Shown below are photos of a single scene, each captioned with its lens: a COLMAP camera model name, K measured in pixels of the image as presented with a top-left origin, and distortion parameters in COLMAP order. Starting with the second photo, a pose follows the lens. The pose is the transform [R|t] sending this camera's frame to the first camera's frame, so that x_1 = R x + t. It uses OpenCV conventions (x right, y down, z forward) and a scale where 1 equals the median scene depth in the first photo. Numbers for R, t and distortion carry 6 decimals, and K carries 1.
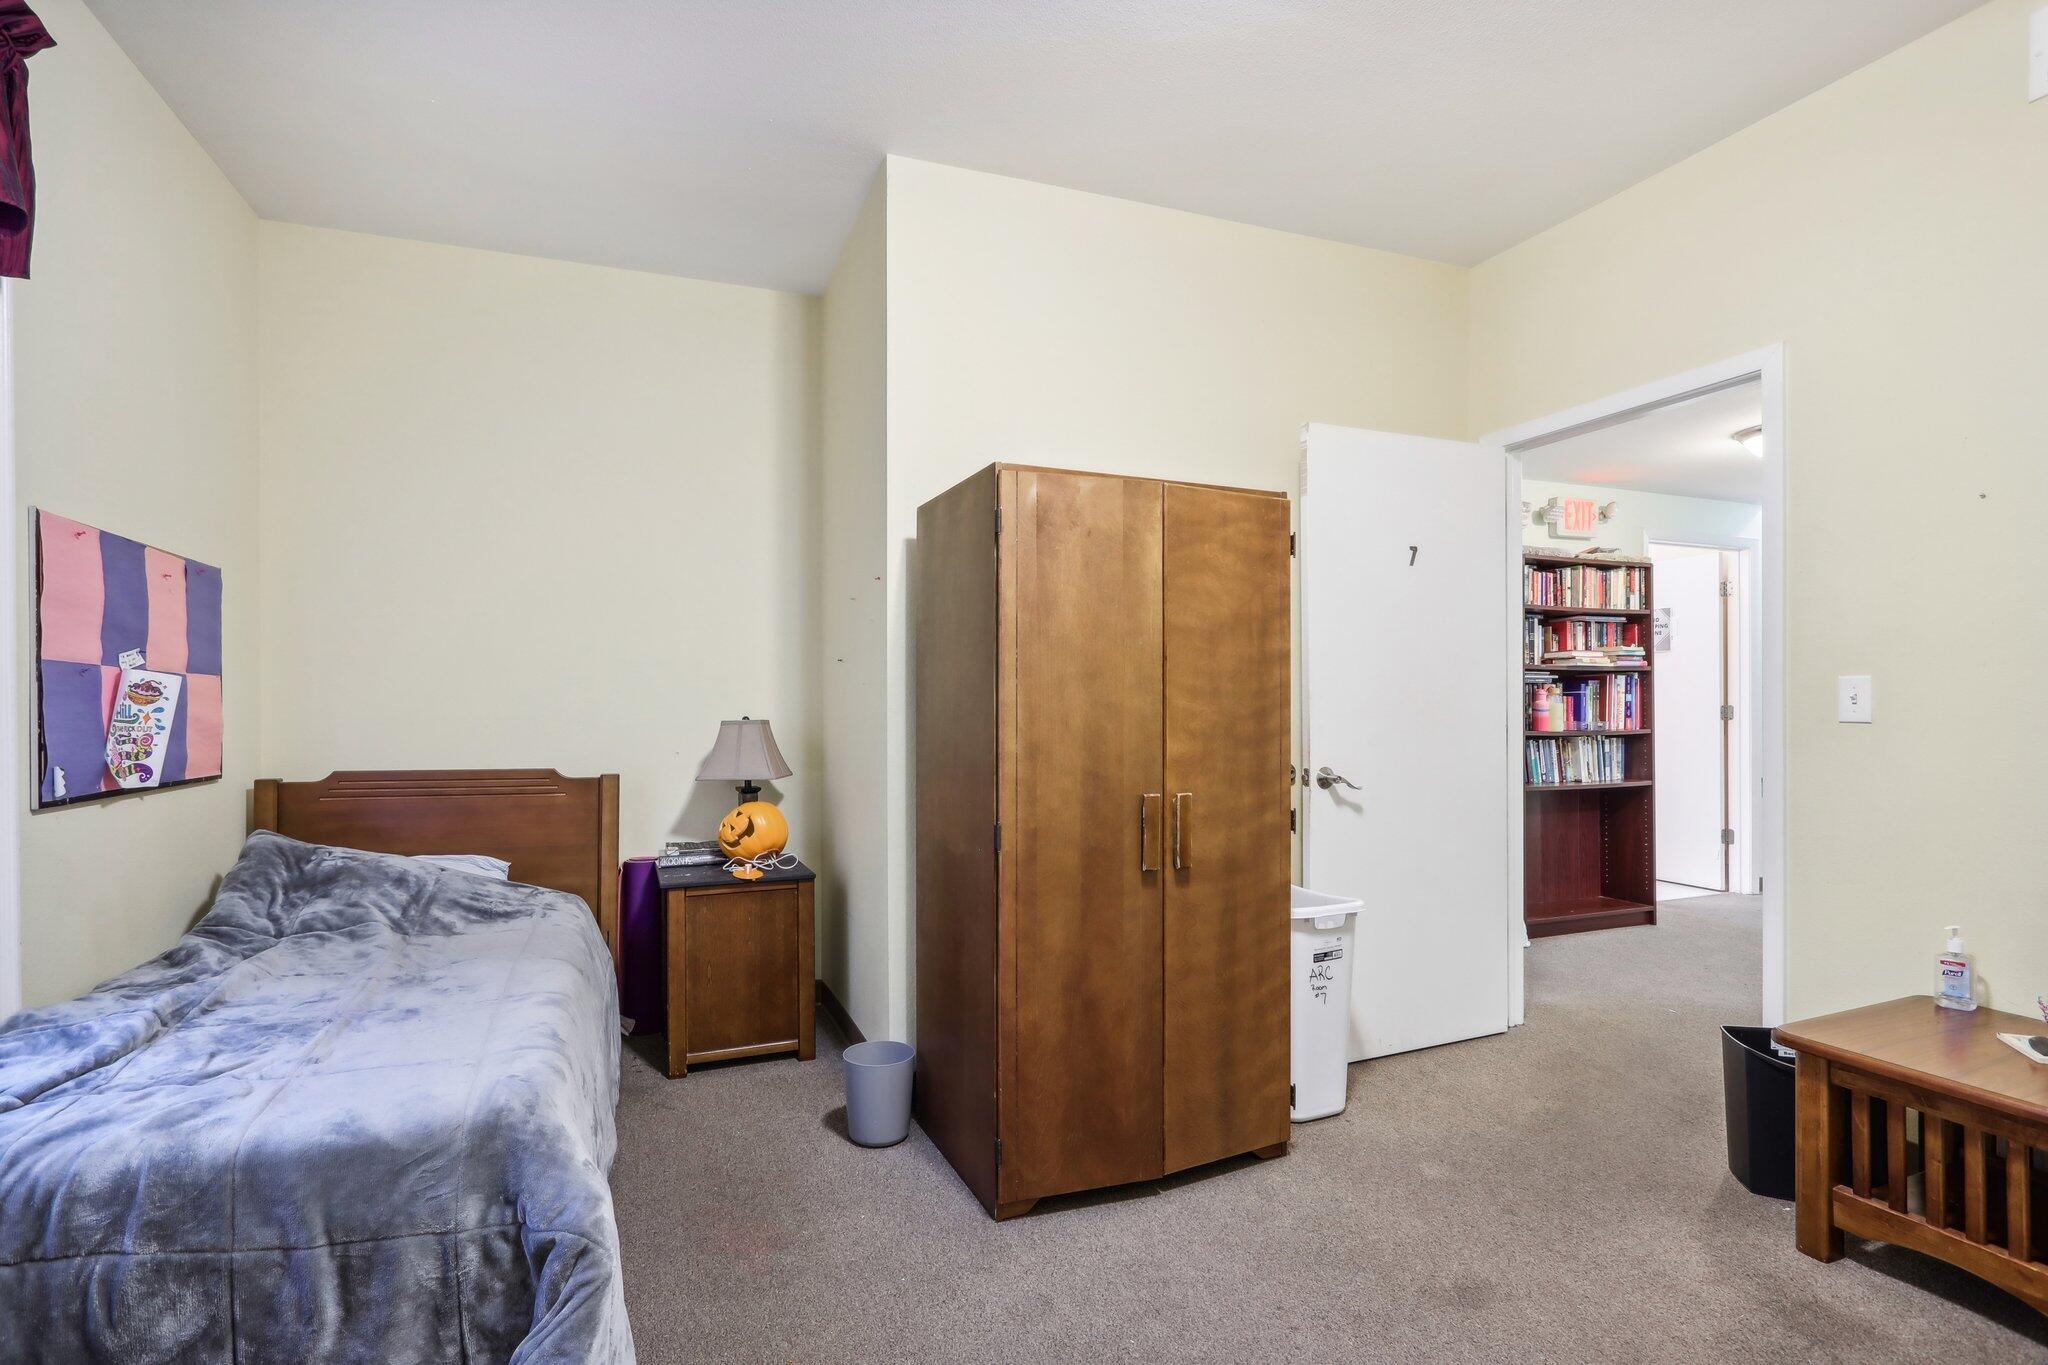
lens RADIAL K [[975.2, 0, 980.9], [0, 975.2, 686.6], [0, 0, 1]] dist [-0.012096, 0.000702]
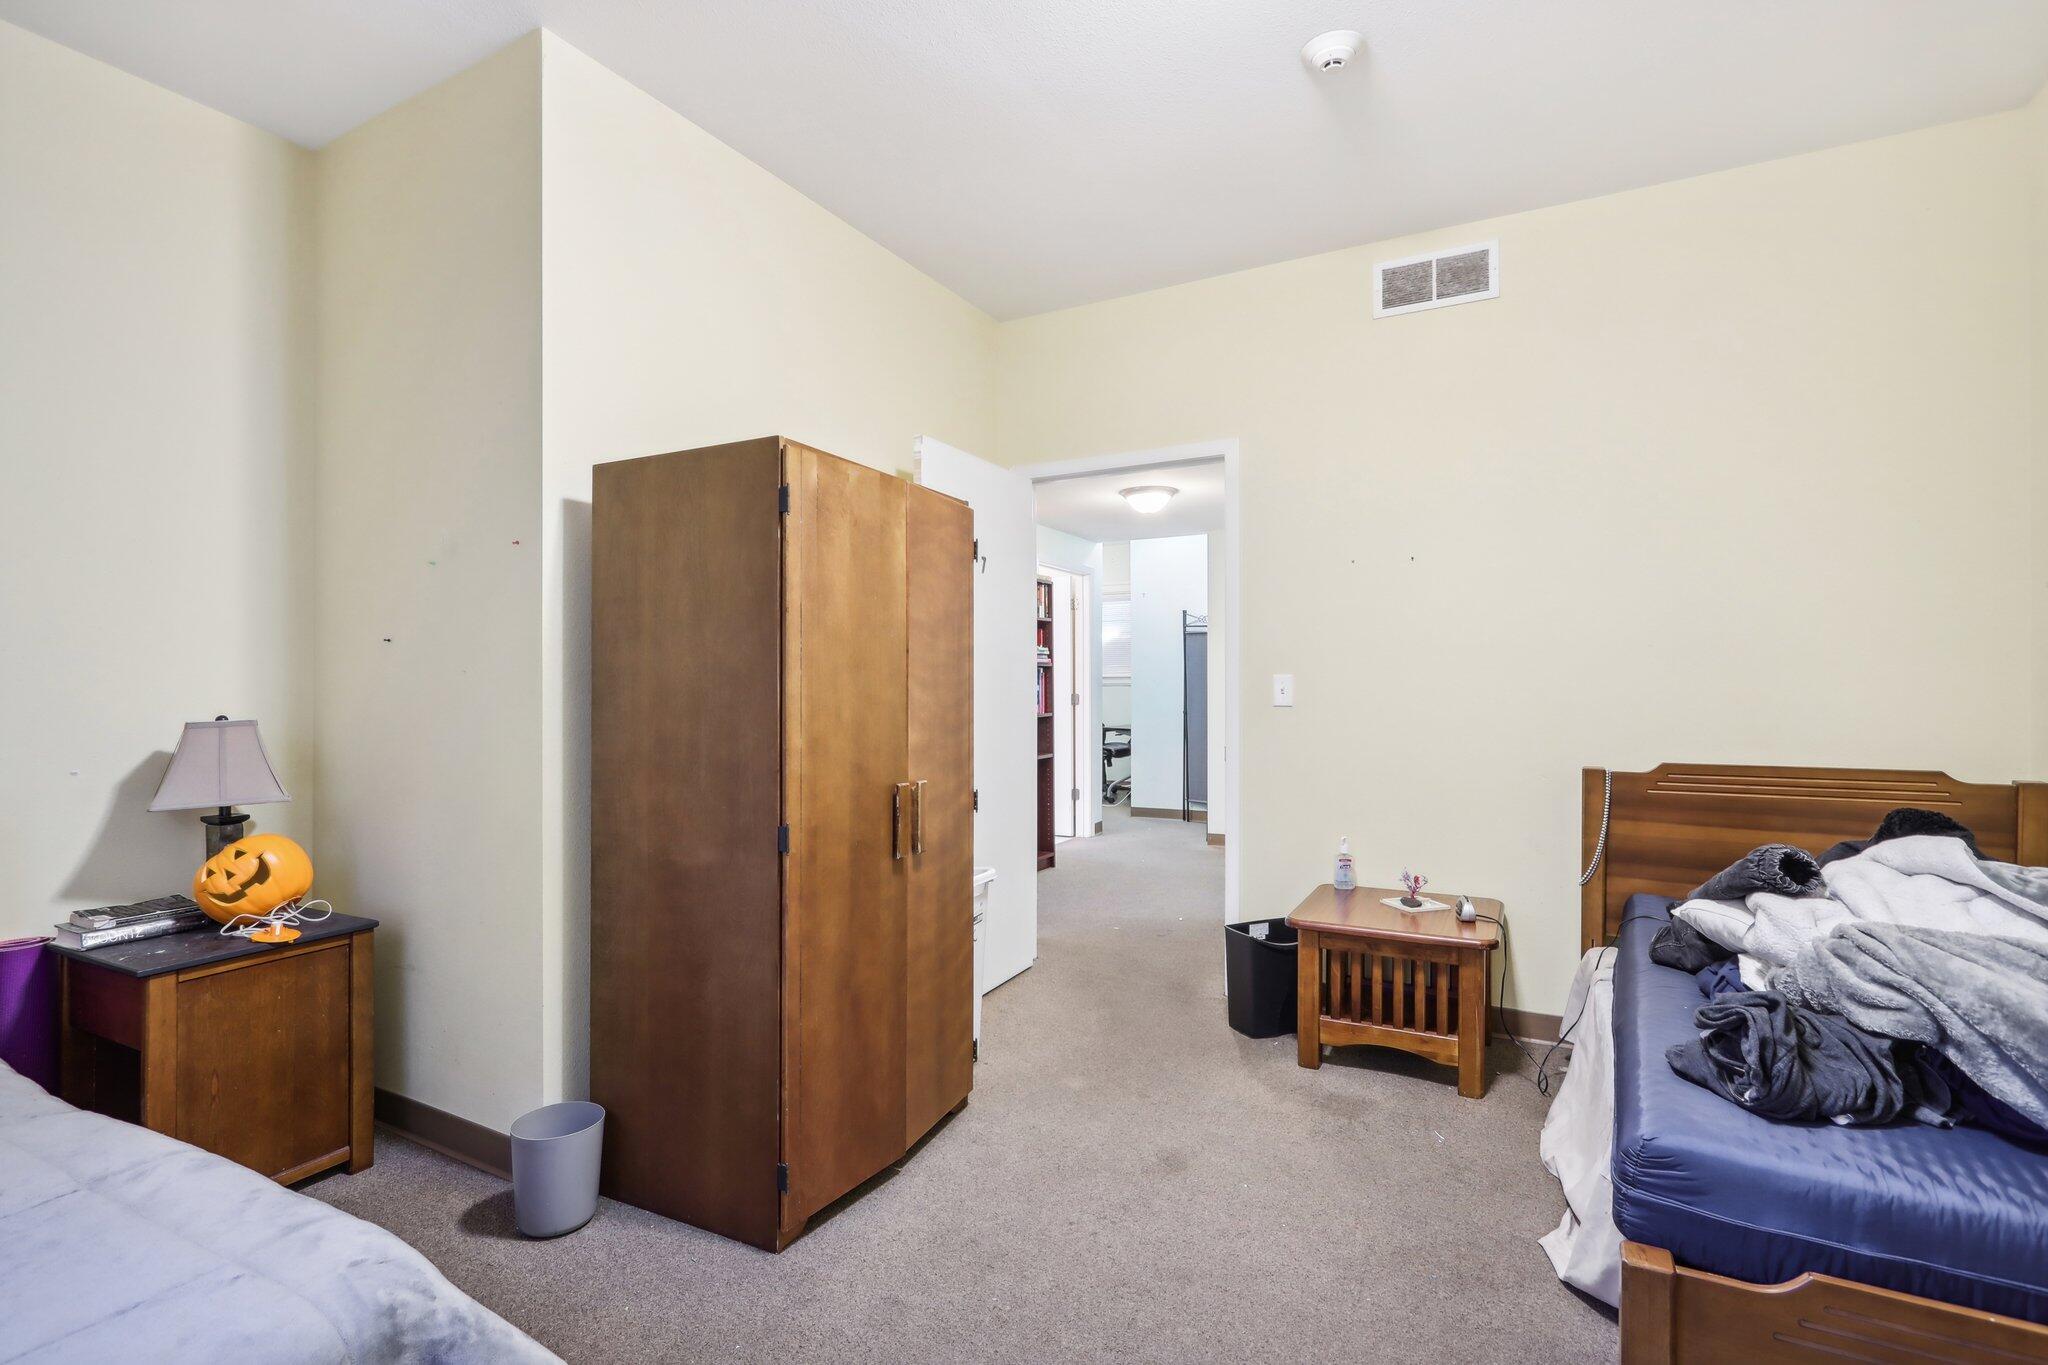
lens RADIAL K [[978.3, 0, 1024.0], [0, 978.3, 682.5], [0, 0, 1]] dist [-0.002903, 0.000659]
pose [[0.758860, 0.004077, 0.651241, -0.392088], [-0.007892, 0.999965, 0.002936, 0.000238], [-0.651206, -0.007368, 0.758865, 0.134040]]
